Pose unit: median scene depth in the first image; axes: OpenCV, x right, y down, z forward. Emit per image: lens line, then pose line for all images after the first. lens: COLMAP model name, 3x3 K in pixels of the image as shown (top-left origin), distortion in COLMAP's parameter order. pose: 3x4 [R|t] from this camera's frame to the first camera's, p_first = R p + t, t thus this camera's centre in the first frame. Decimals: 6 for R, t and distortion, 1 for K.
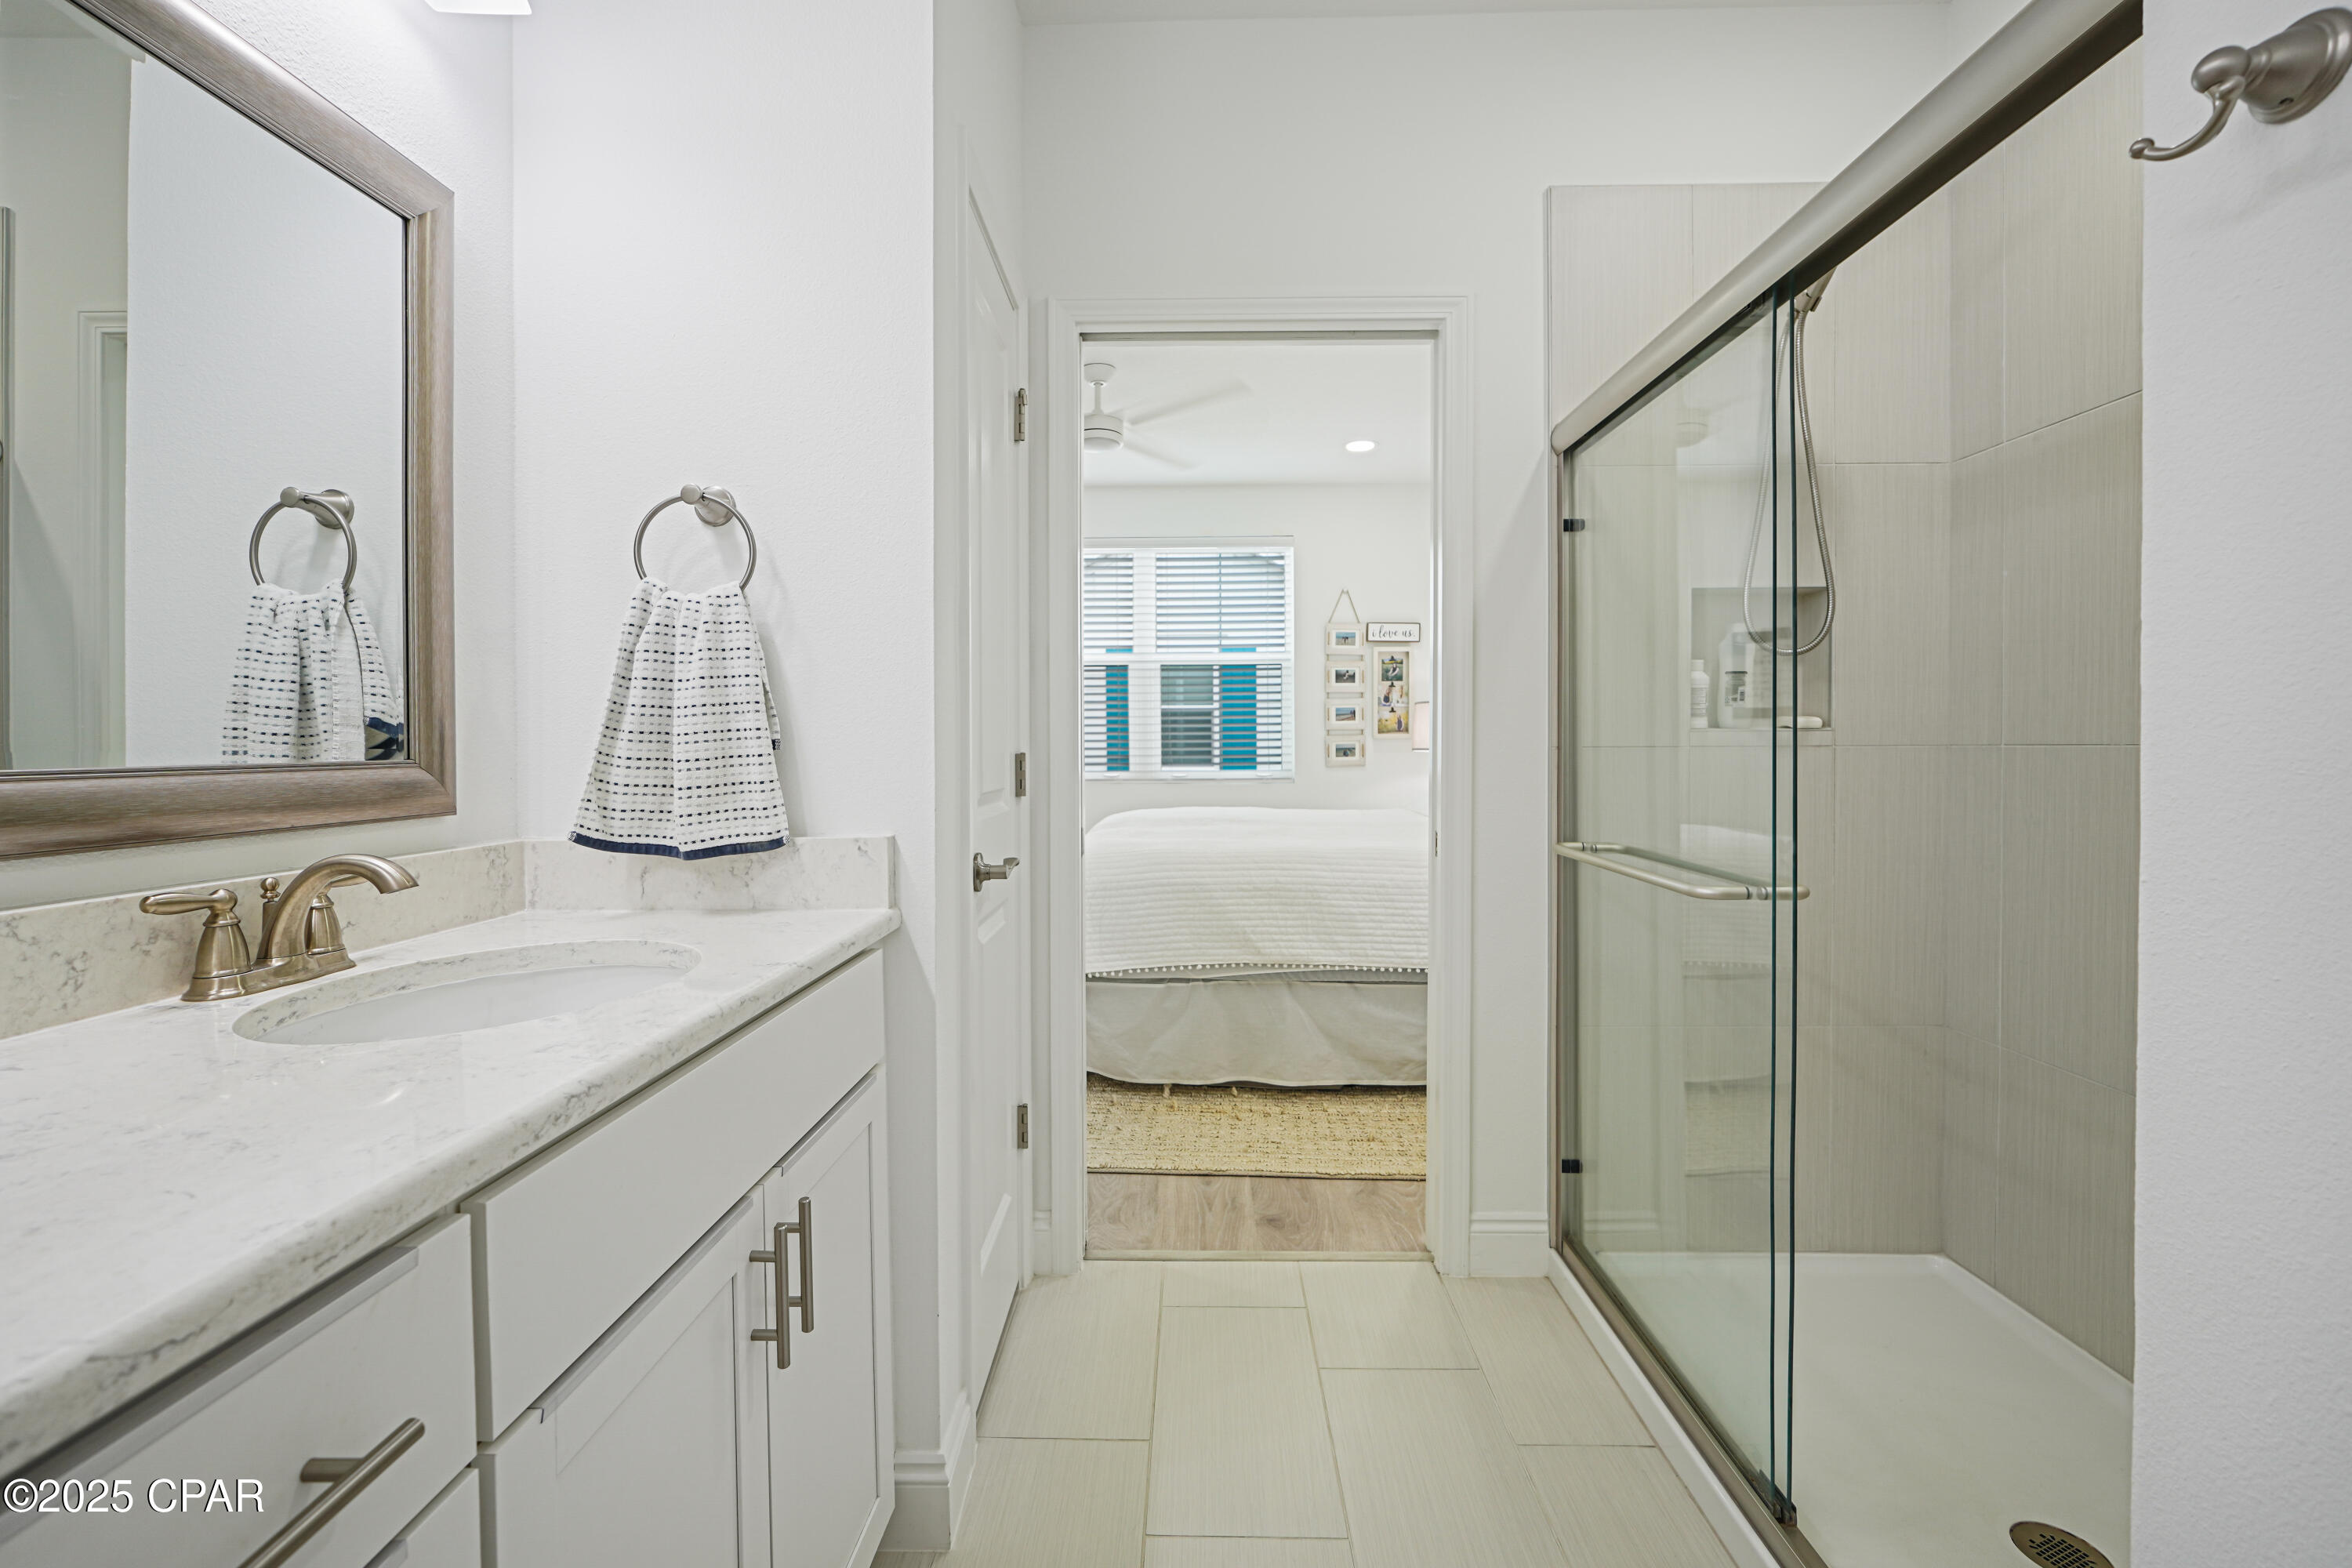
lens RADIAL K [[992.4, 0, 1157.6], [0, 992.4, 781.3], [0, 0, 1]] dist [-0.015977, 0.006188]
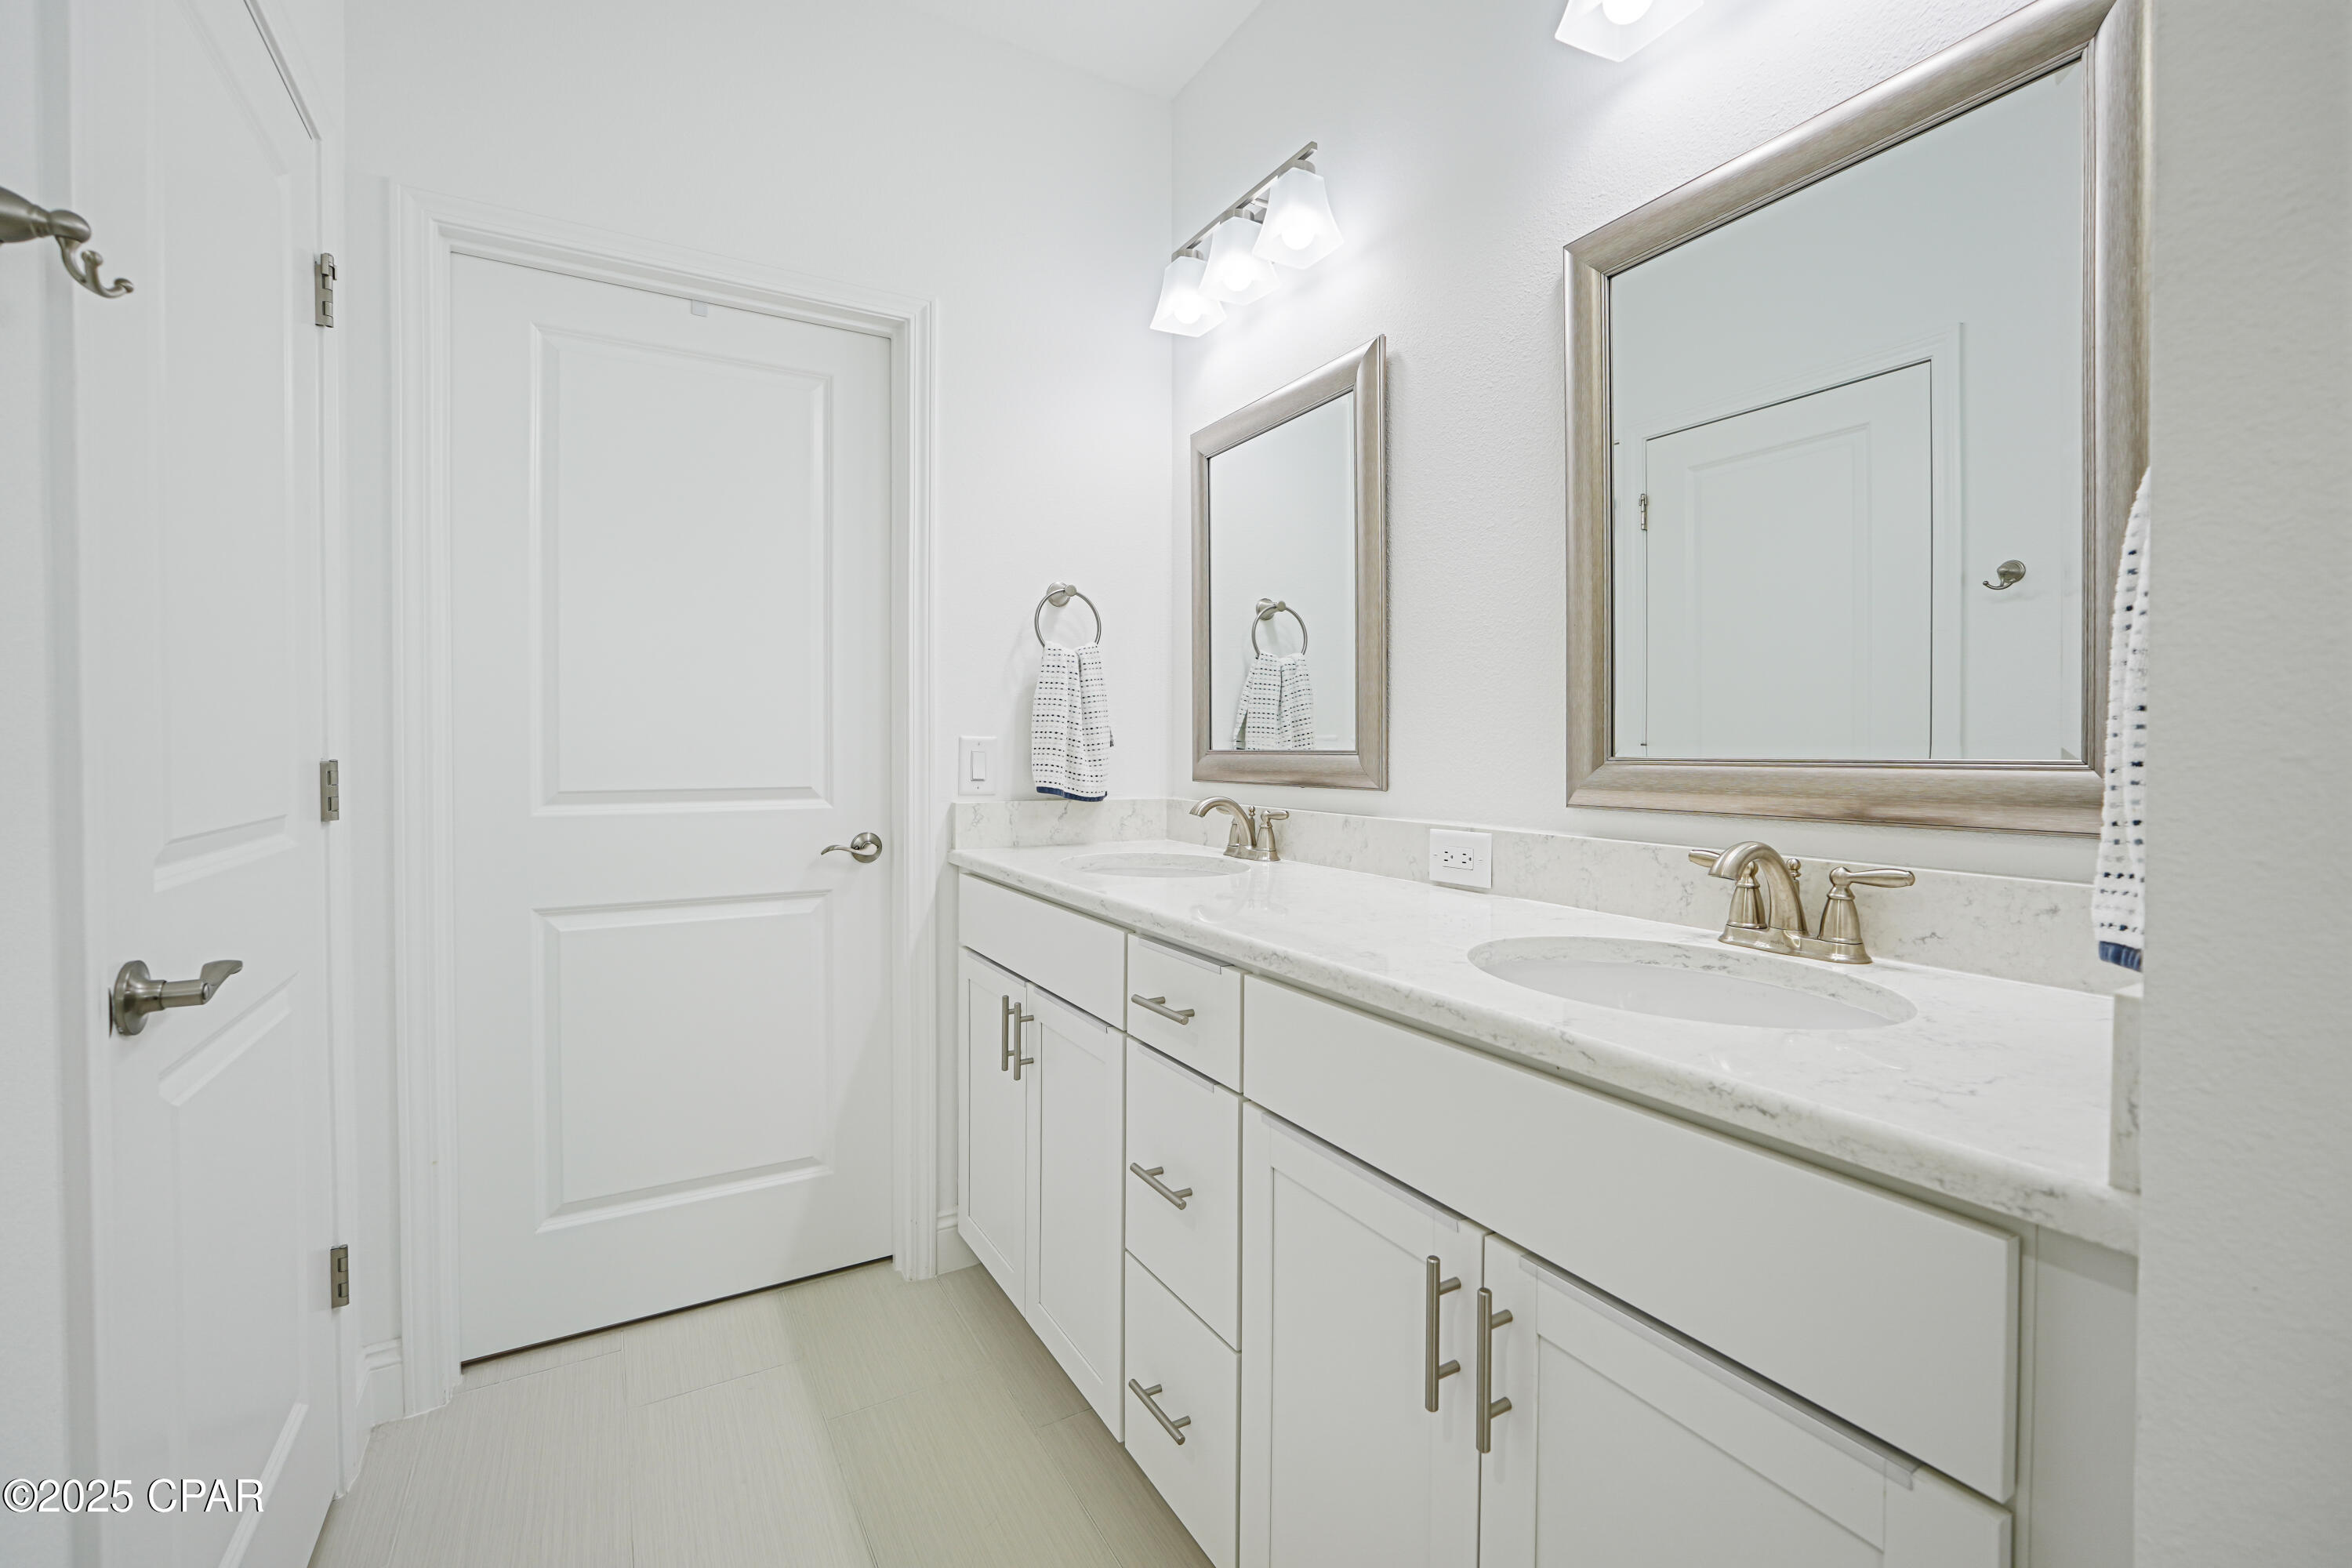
lens RADIAL K [[992.4, 0, 1157.6], [0, 992.4, 781.3], [0, 0, 1]] dist [-0.015977, 0.006188]
pose [[-0.851388, 0.026014, -0.523891, 0.321584], [-0.007839, 0.998027, 0.062296, -0.055396], [0.524478, 0.057145, -0.849504, 1.631627]]
